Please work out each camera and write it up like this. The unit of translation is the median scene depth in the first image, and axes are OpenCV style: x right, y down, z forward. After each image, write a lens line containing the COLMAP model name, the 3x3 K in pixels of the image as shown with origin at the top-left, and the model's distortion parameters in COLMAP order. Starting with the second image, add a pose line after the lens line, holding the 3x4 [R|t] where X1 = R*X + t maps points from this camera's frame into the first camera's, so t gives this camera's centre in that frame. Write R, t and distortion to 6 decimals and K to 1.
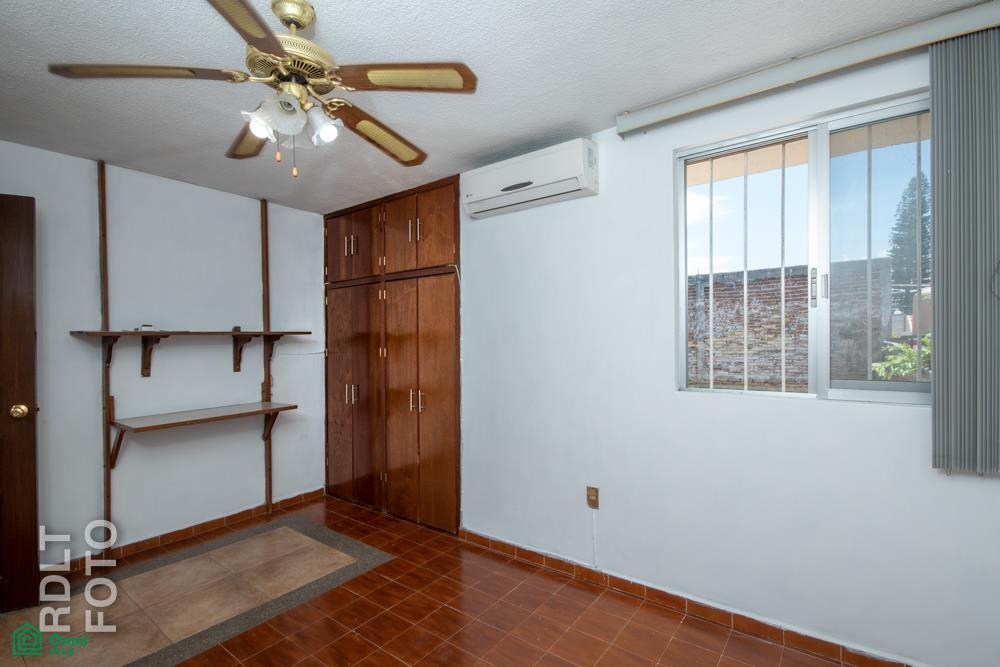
lens RADIAL K [[463.1, 0, 500.0], [0, 463.1, 343.9], [0, 0, 1]] dist [0.003578, -0.000610]
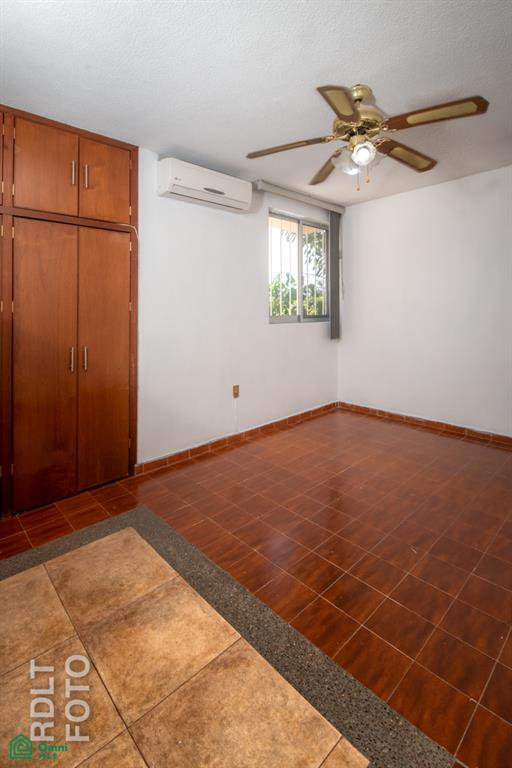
lens RADIAL K [[362.8, 0, 260.0], [0, 362.8, 314.4], [0, 0, 1]] dist [0.000353, 0.000653]
pose [[0.169520, -0.004700, 0.985516, -0.984253], [0.013469, 0.999906, 0.002452, 0.043375], [-0.985435, 0.012859, 0.169567, 0.620096]]
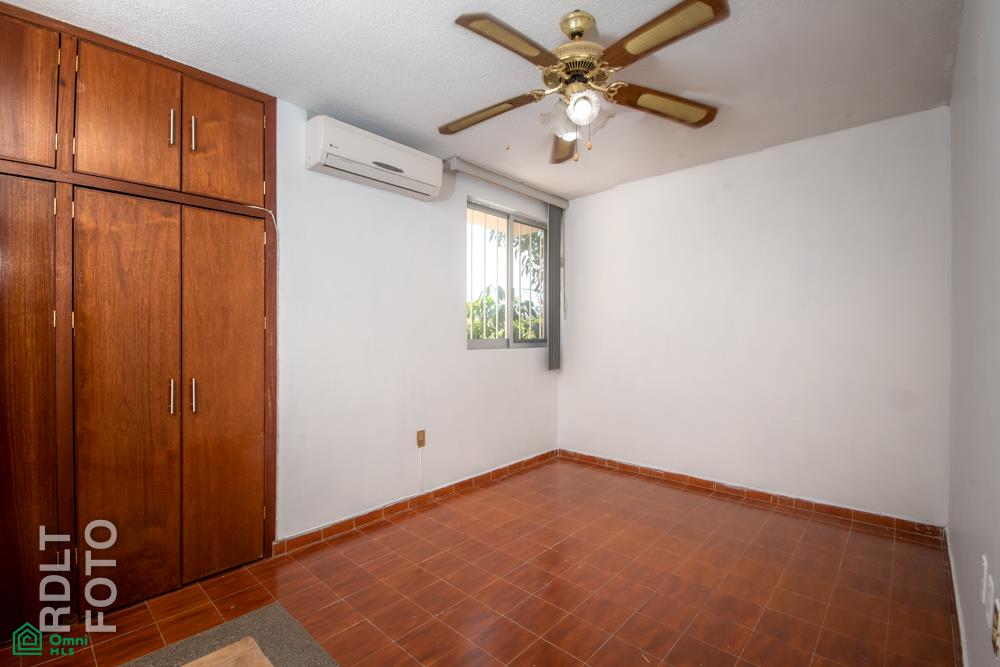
lens RADIAL K [[437.9, 0, 503.8], [0, 437.9, 347.8], [0, 0, 1]] dist [0.001069, -0.005722]
pose [[0.100823, -0.018398, 0.994734, -0.876726], [0.007752, 0.999813, 0.017706, 0.056362], [-0.994874, 0.005926, 0.100947, 0.588122]]
